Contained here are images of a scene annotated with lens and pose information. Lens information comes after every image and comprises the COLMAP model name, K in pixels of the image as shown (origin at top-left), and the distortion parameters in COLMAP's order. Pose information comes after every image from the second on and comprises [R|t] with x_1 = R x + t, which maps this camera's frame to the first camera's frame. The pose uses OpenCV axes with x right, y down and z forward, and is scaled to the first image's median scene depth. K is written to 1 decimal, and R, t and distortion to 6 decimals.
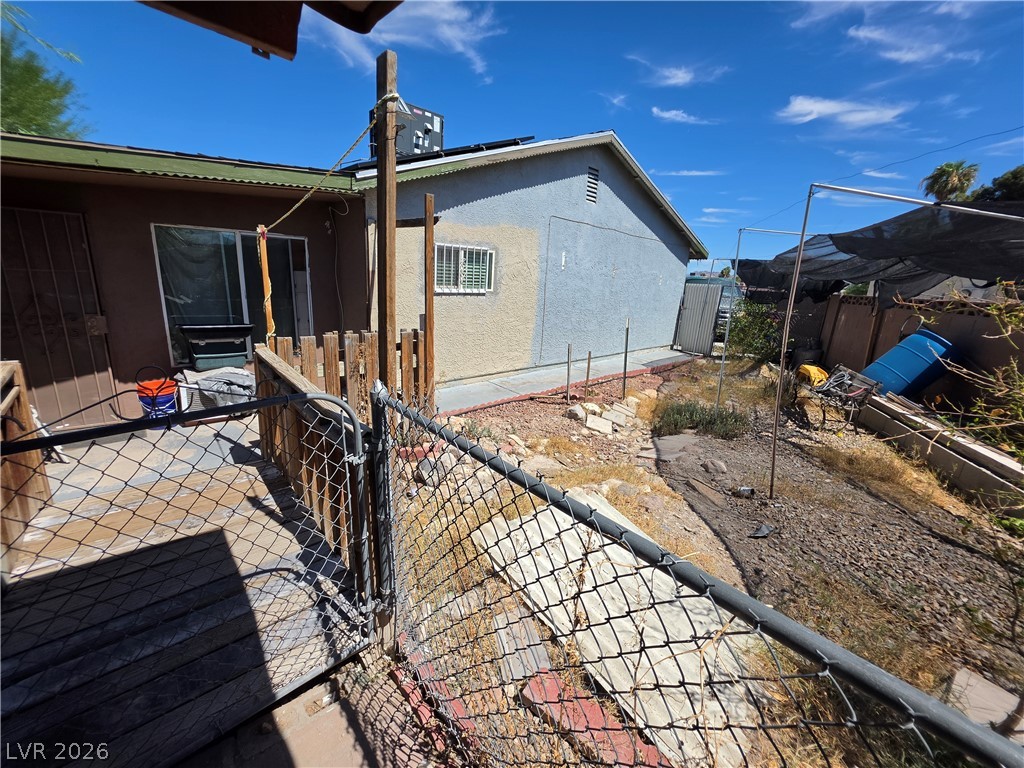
lens RADIAL K [[416.8, 0, 505.8], [0, 416.8, 383.1], [0, 0, 1]] dist [-0.005391, 0.000869]
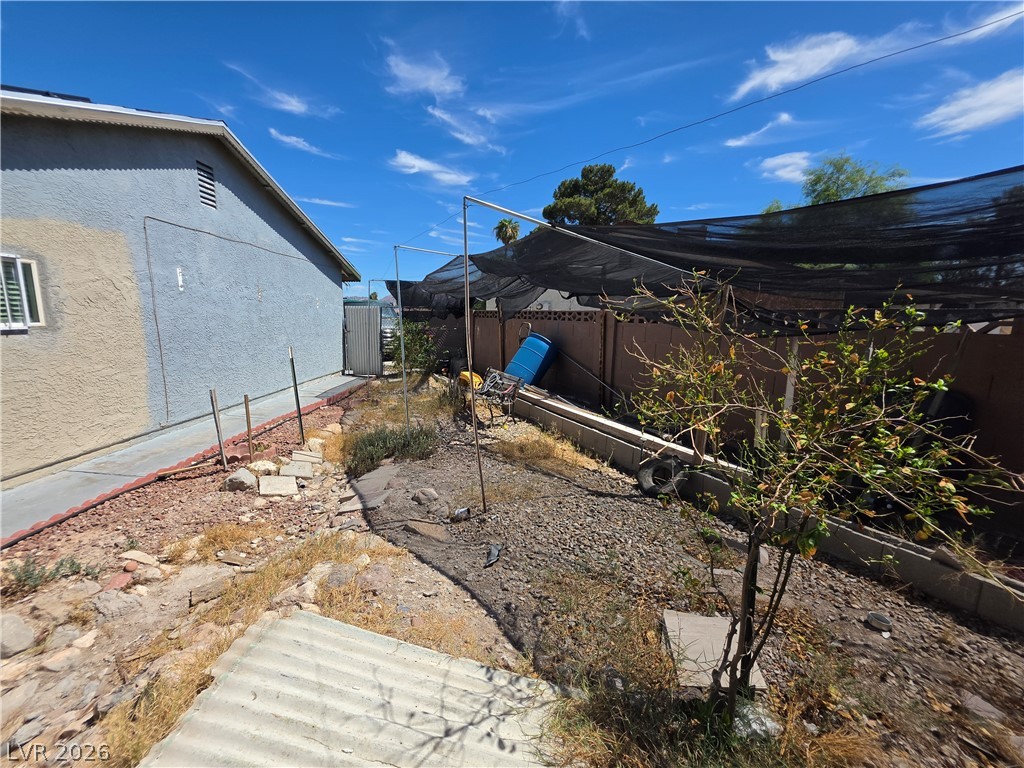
lens RADIAL K [[416.8, 0, 507.1], [0, 416.8, 379.0], [0, 0, 1]] dist [-0.005391, 0.000869]
pose [[0.713198, -0.150574, 0.684599, 0.024127], [0.196488, 0.980445, 0.010946, -0.016772], [-0.672860, 0.126709, 0.728838, 0.109672]]
